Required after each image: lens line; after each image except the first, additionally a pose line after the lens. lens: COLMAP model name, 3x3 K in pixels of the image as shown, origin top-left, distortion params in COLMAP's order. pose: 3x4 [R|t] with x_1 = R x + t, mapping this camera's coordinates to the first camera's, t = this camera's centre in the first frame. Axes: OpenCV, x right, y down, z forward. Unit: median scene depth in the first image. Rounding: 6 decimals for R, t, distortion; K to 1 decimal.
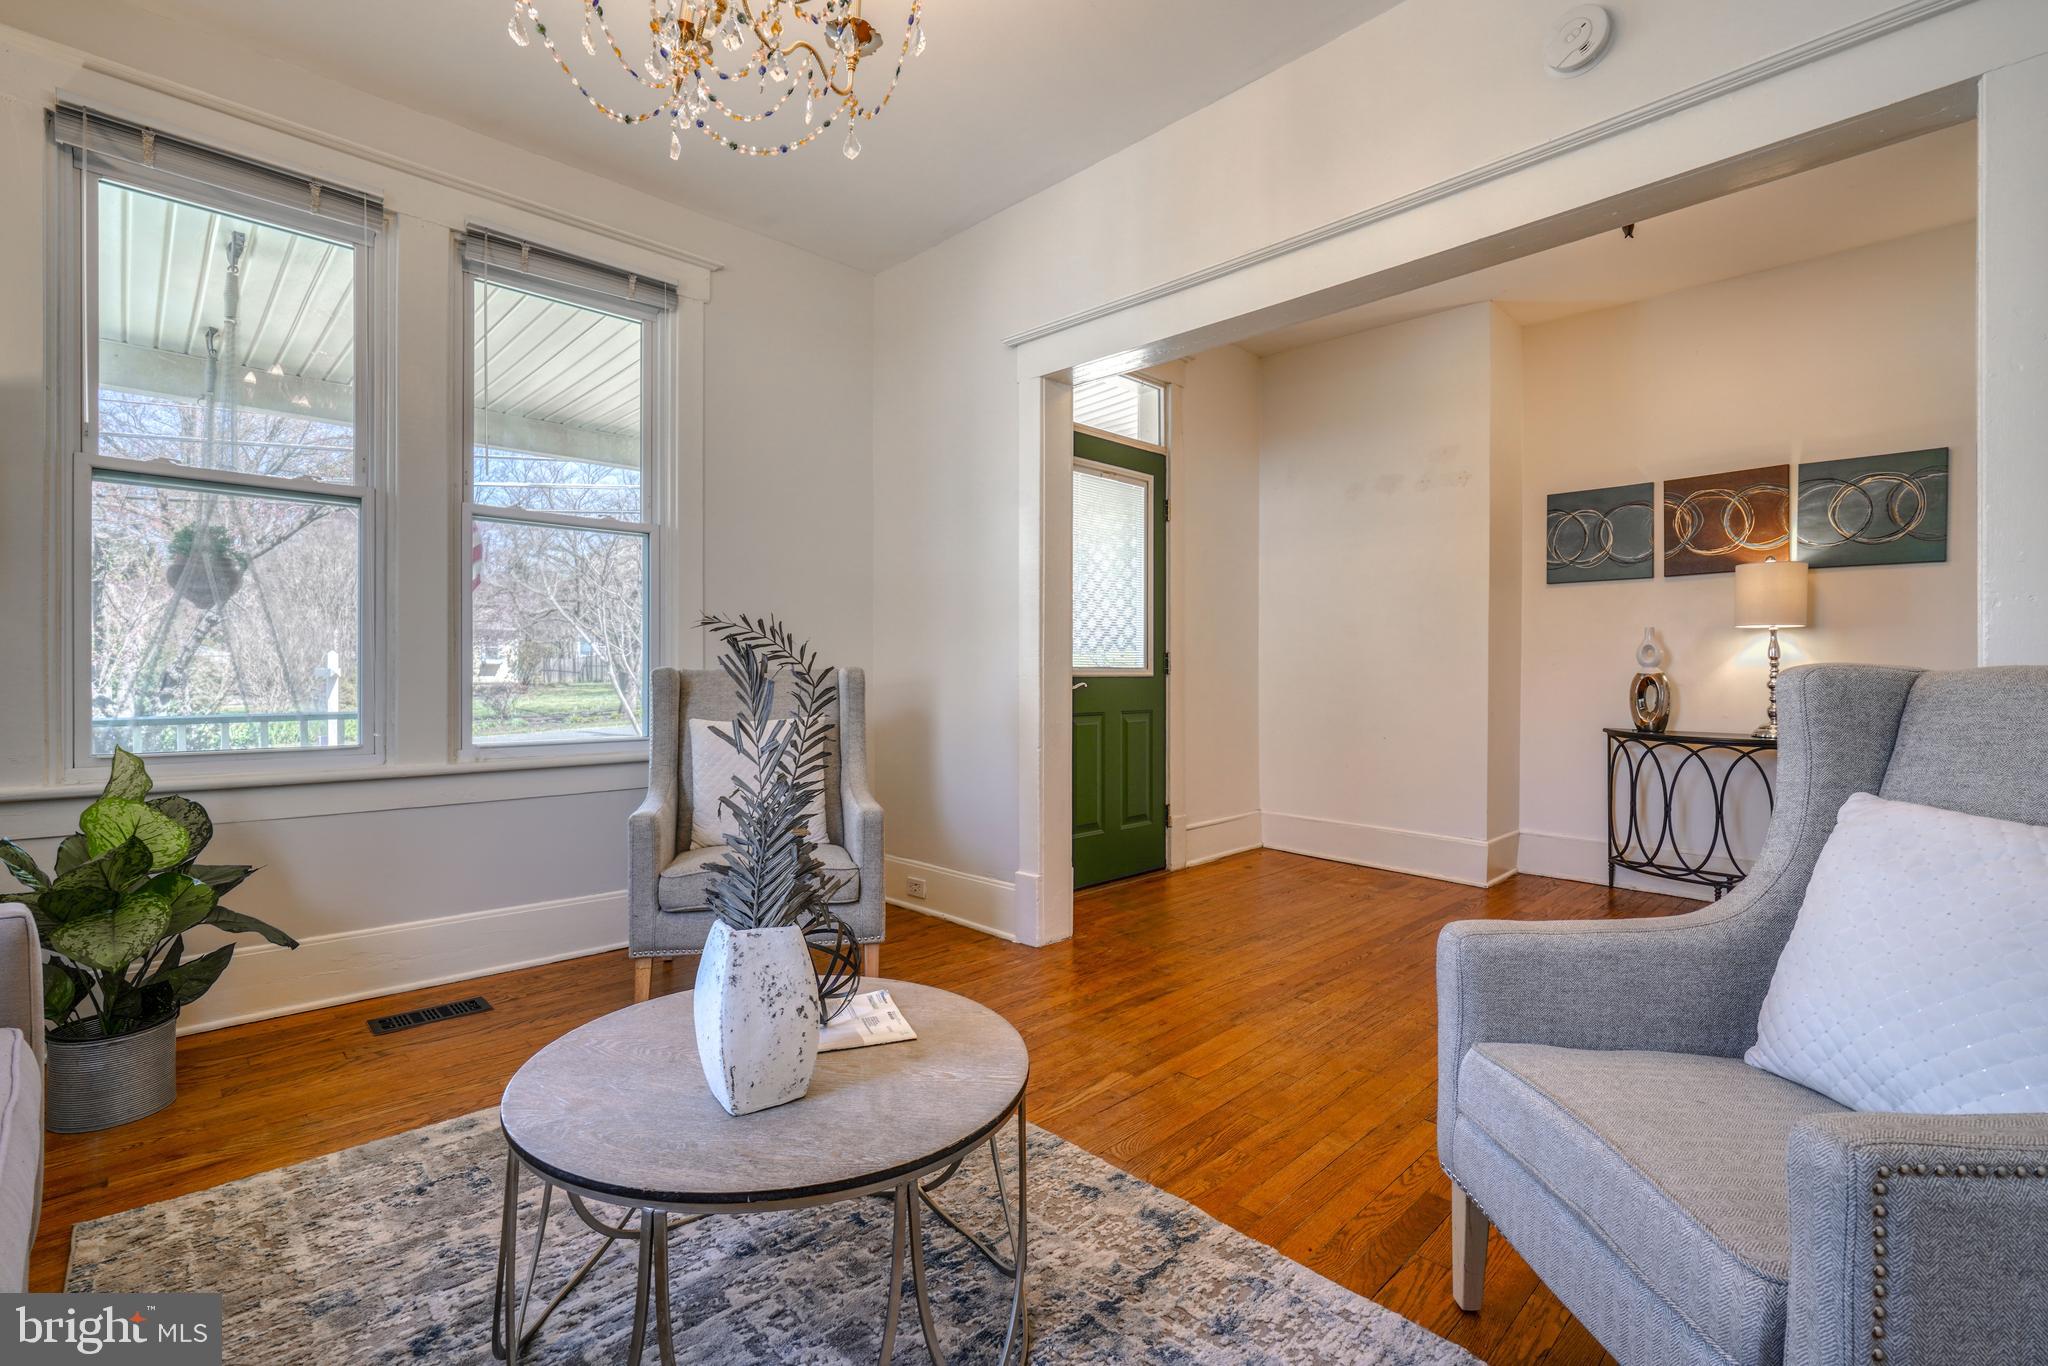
lens RADIAL K [[917.7, 0, 1006.8], [0, 917.7, 676.2], [0, 0, 1]] dist [-0.012519, 0.002052]
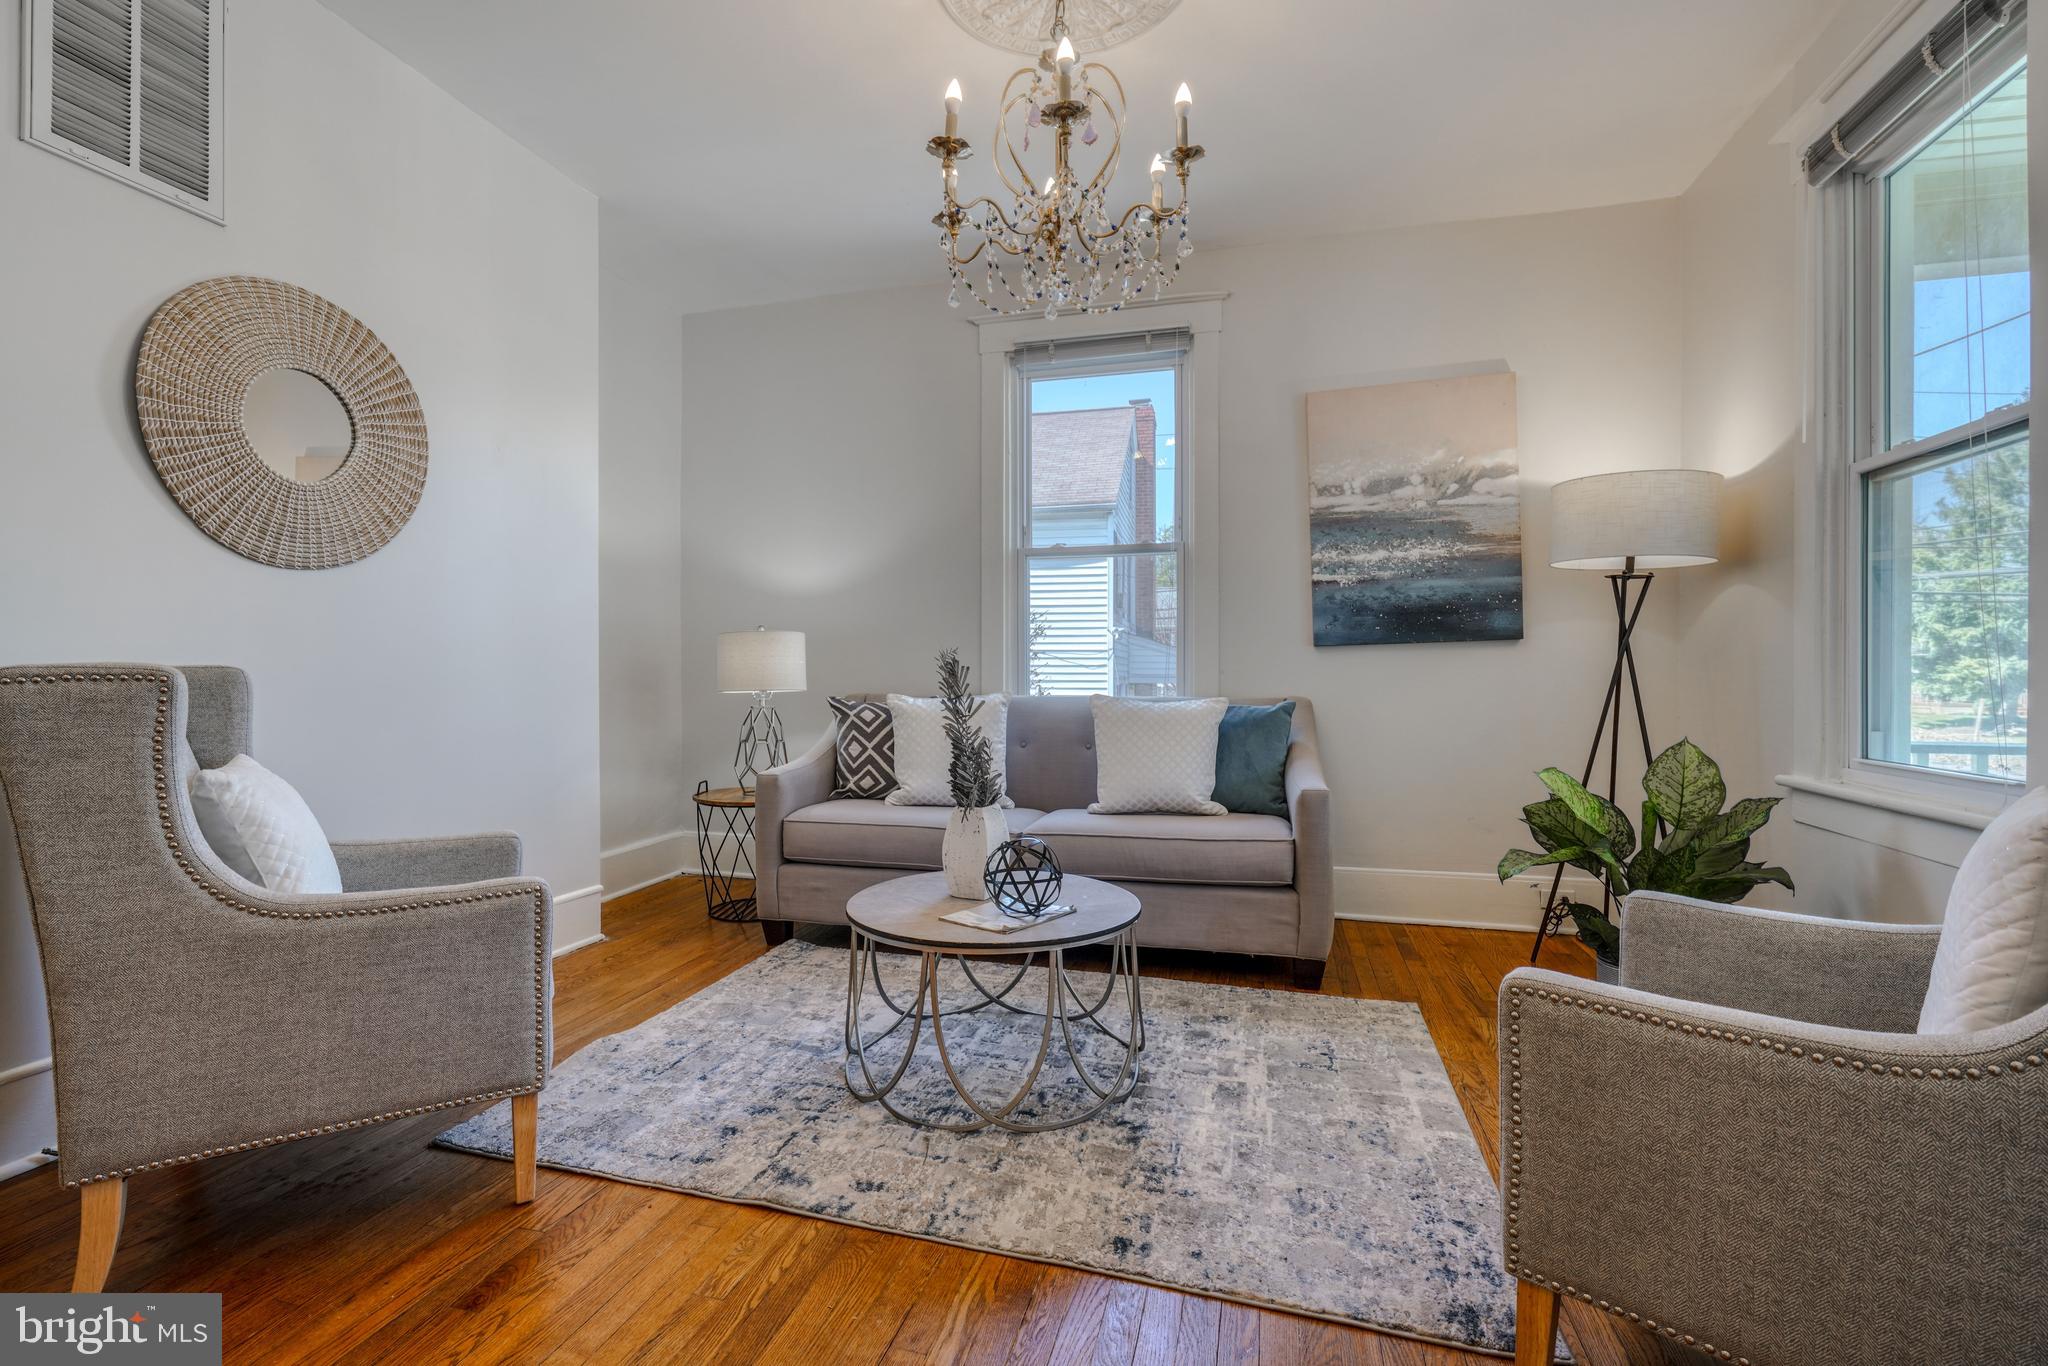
lens RADIAL K [[917.7, 0, 1011.2], [0, 917.7, 674.5], [0, 0, 1]] dist [-0.012519, 0.002052]
pose [[-0.858947, -0.003005, -0.512056, 0.211150], [-0.005214, 0.999982, 0.002877, -0.004015], [0.512038, 0.005141, -0.858947, 0.869636]]
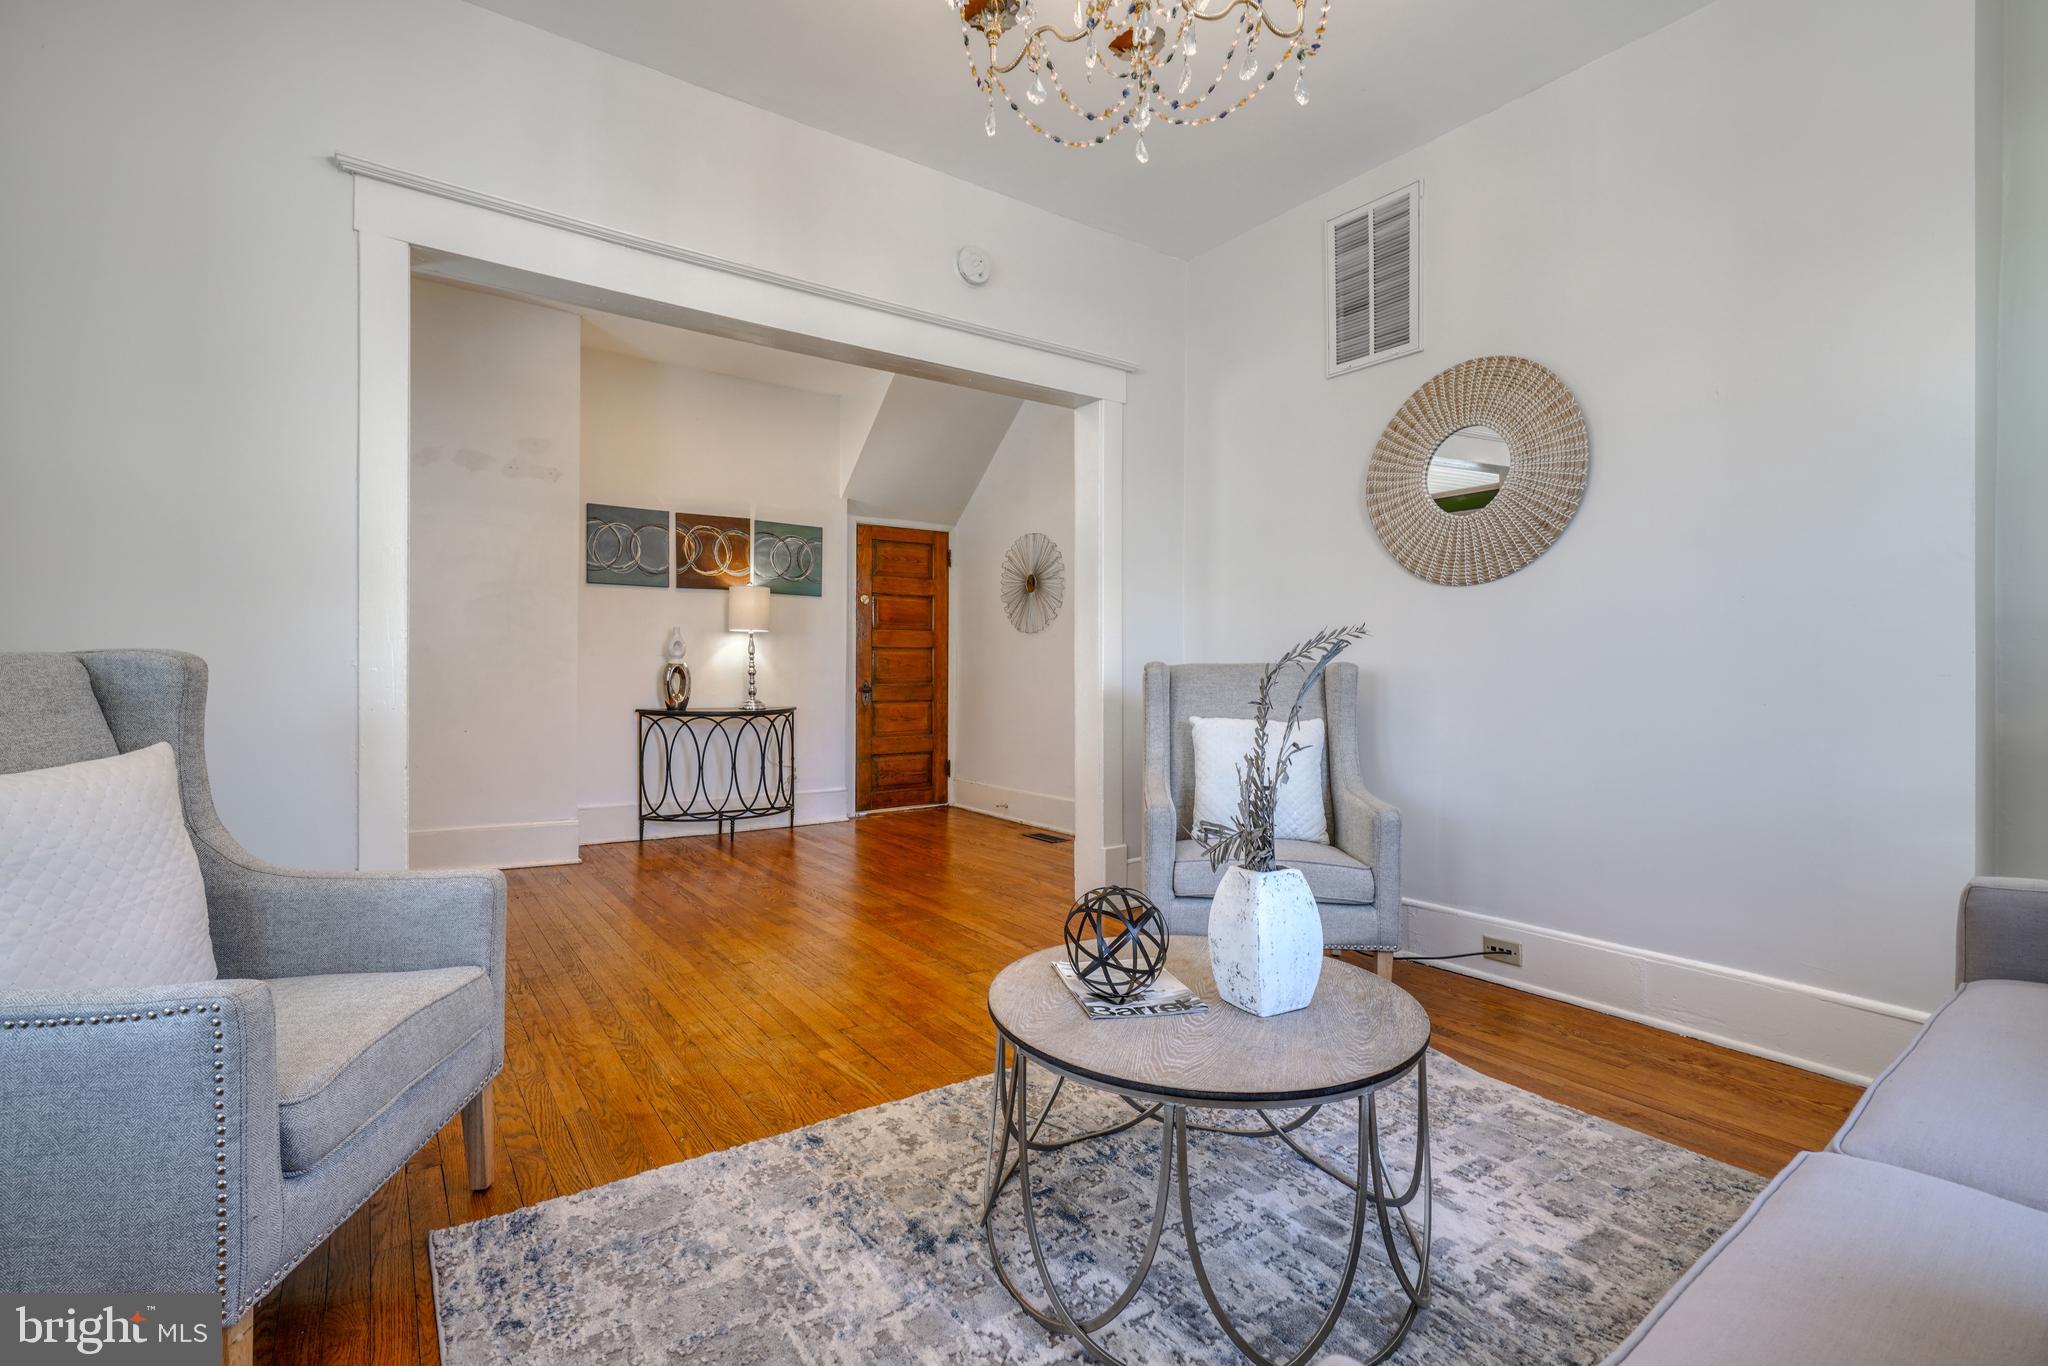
lens RADIAL K [[917.7, 0, 1006.4], [0, 917.7, 674.4], [0, 0, 1]] dist [-0.012519, 0.002052]
pose [[0.148452, -0.008108, 0.988886, -0.502348], [-0.002740, 0.999959, 0.008610, -0.000544], [-0.988916, -0.003988, 0.148424, 0.375714]]
